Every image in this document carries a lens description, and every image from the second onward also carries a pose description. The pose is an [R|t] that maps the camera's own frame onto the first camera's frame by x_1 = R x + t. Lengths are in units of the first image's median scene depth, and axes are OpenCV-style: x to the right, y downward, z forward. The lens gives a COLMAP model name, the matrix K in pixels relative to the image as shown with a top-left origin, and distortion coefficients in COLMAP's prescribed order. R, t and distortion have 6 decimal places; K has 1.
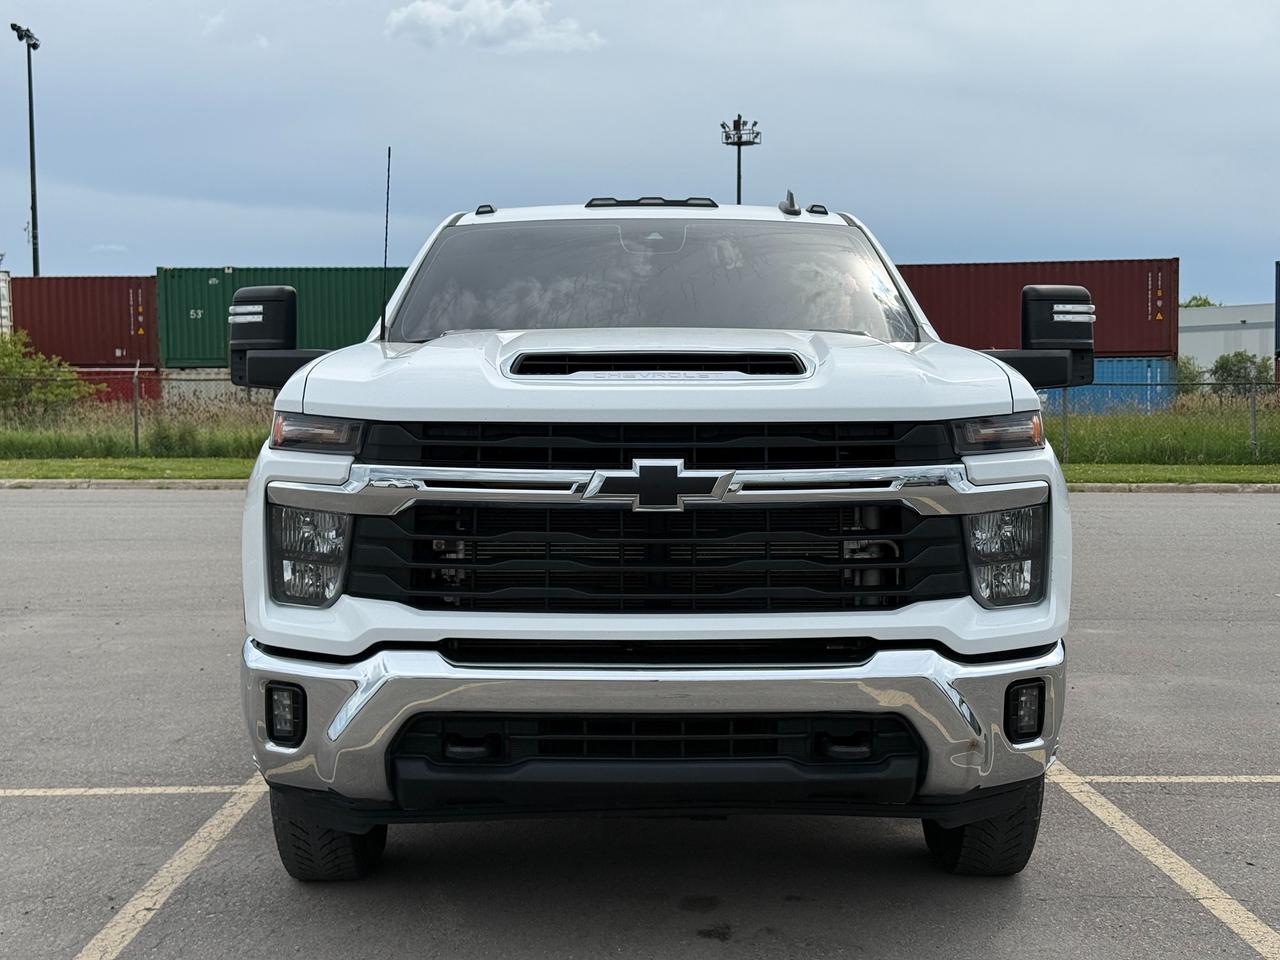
lens RADIAL K [[1785.7, 0, 640.0], [0, 1785.7, 480.0], [0, 0, 1]] dist [0.148982, -0.032826]
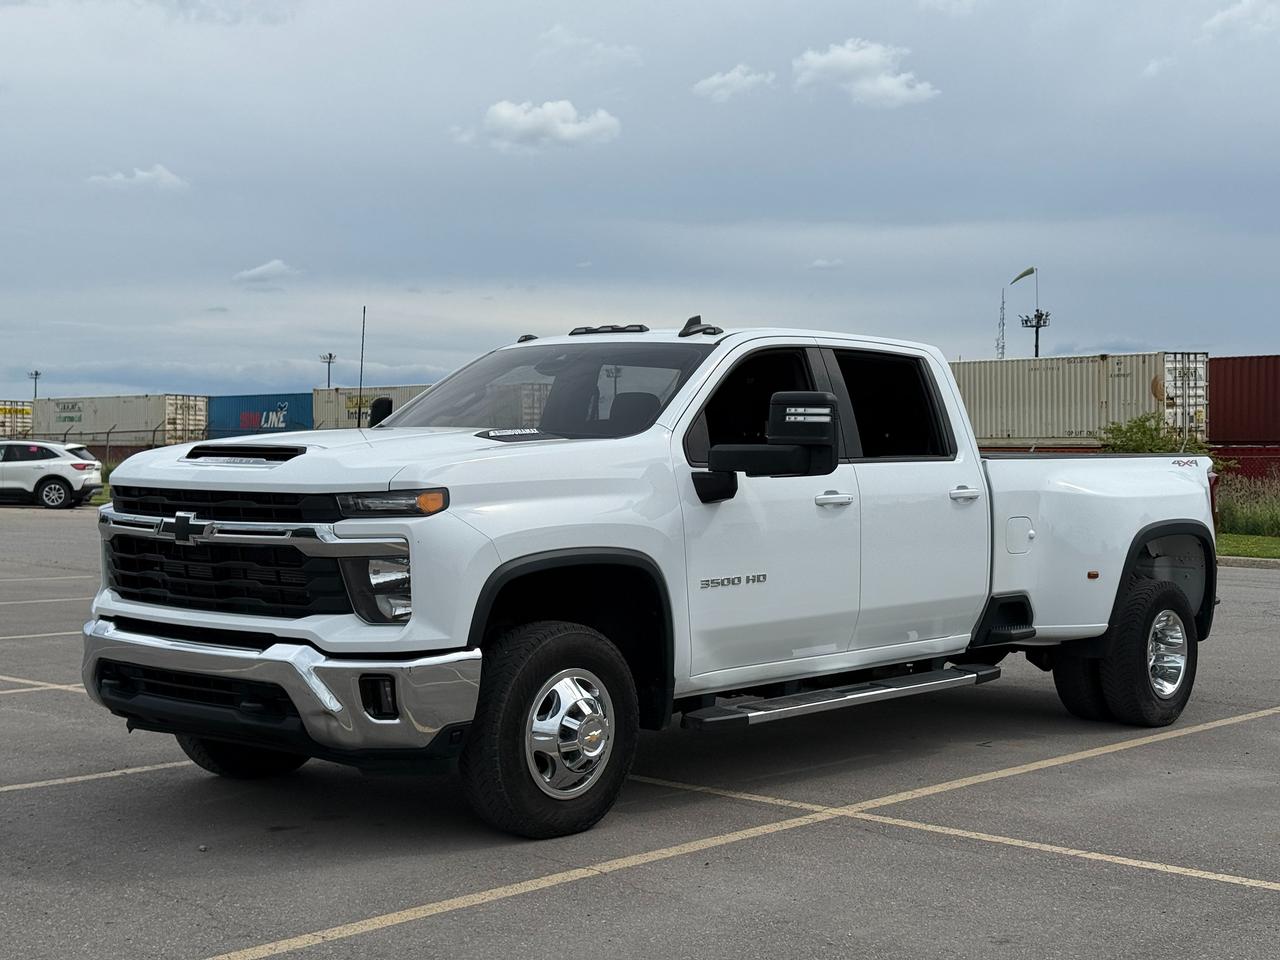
lens RADIAL K [[1785.7, 0, 640.0], [0, 1785.7, 480.0], [0, 0, 1]] dist [0.148982, -0.032826]
pose [[0.746229, 0.023479, -0.665275, 1.365412], [-0.050635, 0.998485, -0.021558, -0.025742], [0.663761, 0.049773, 0.746287, 0.056982]]
